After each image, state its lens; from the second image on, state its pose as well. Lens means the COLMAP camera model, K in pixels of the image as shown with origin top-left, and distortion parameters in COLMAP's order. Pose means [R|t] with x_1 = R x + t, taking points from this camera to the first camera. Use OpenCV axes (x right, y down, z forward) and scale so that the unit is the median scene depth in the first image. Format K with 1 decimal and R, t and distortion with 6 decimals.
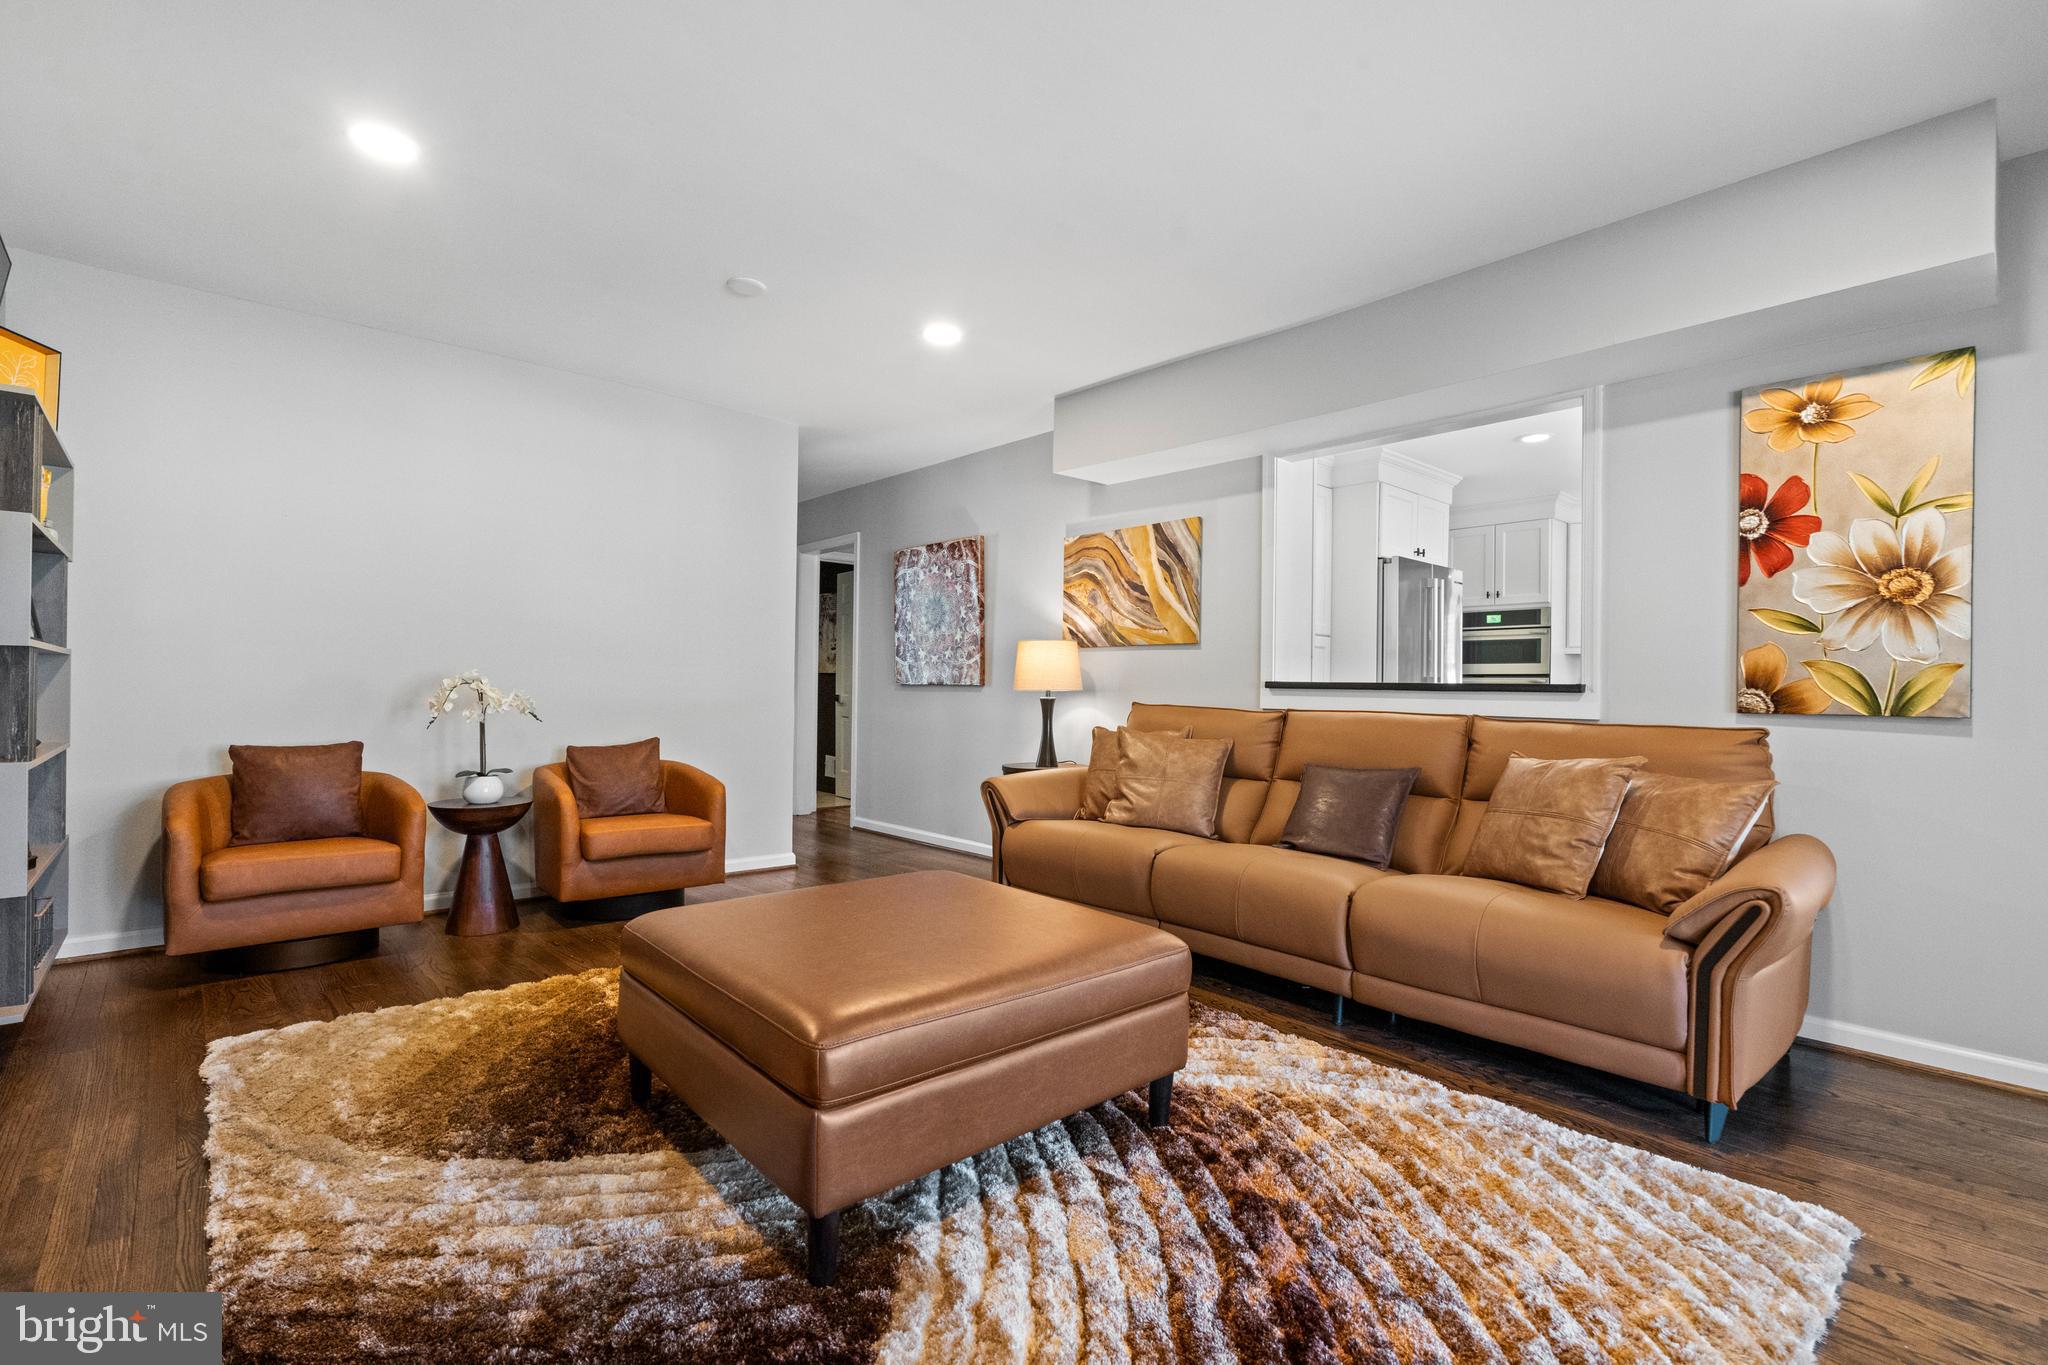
lens RADIAL K [[931.0, 0, 1020.2], [0, 931.0, 687.5], [0, 0, 1]] dist [-0.007842, 0.002330]
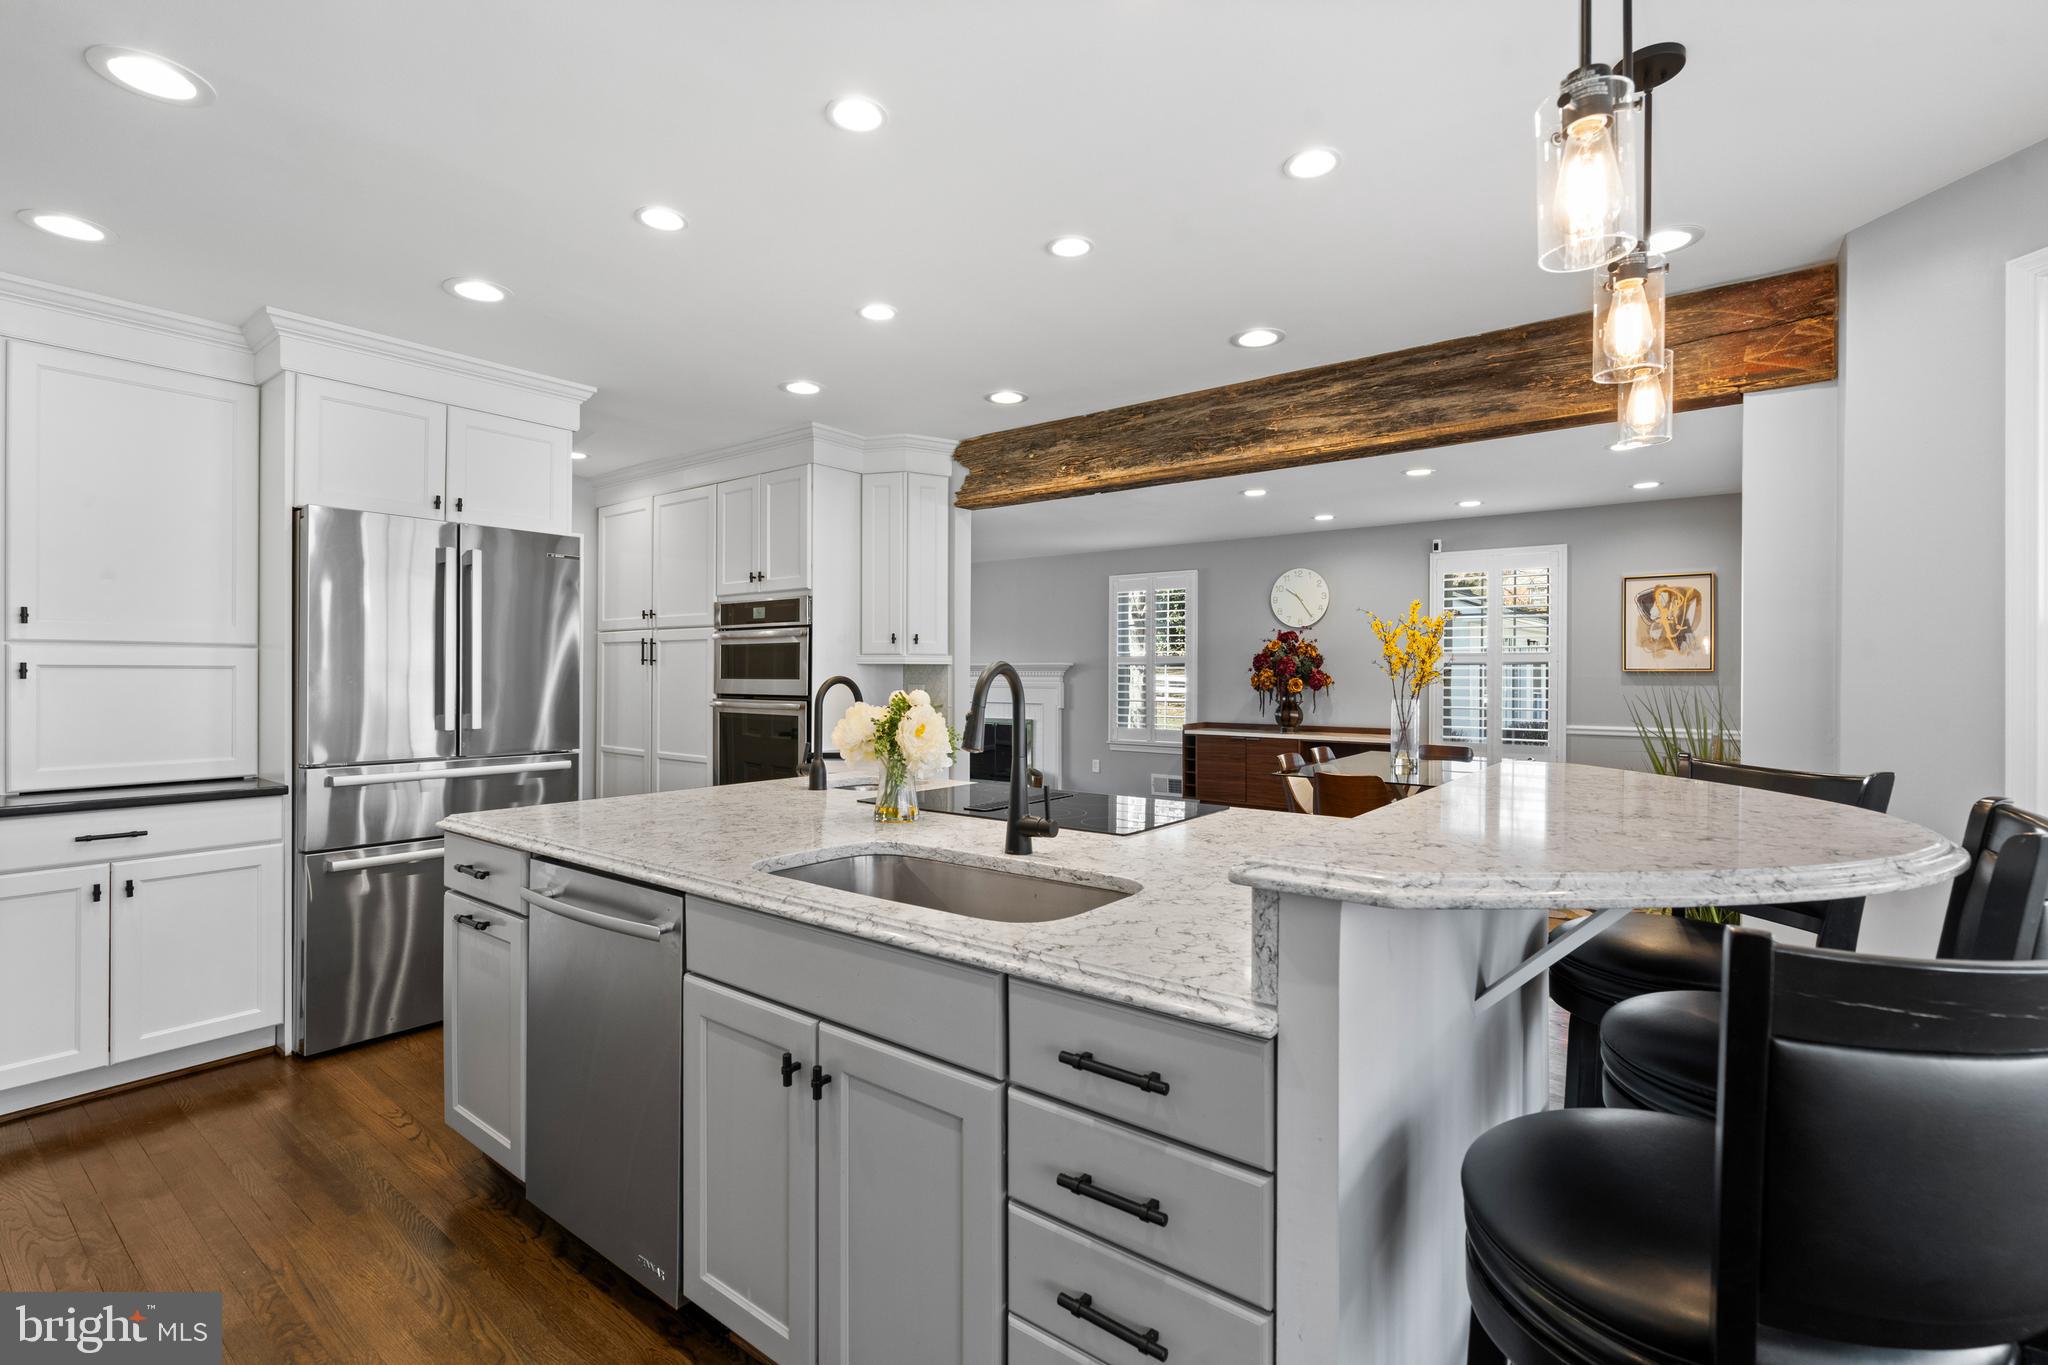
lens RADIAL K [[931.0, 0, 1018.3], [0, 931.0, 669.4], [0, 0, 1]] dist [-0.007842, 0.002330]
pose [[0.984213, -0.009627, 0.176724, 0.579864], [0.008626, 0.999942, 0.006430, -0.034288], [-0.176776, -0.004804, 0.984239, 0.277083]]
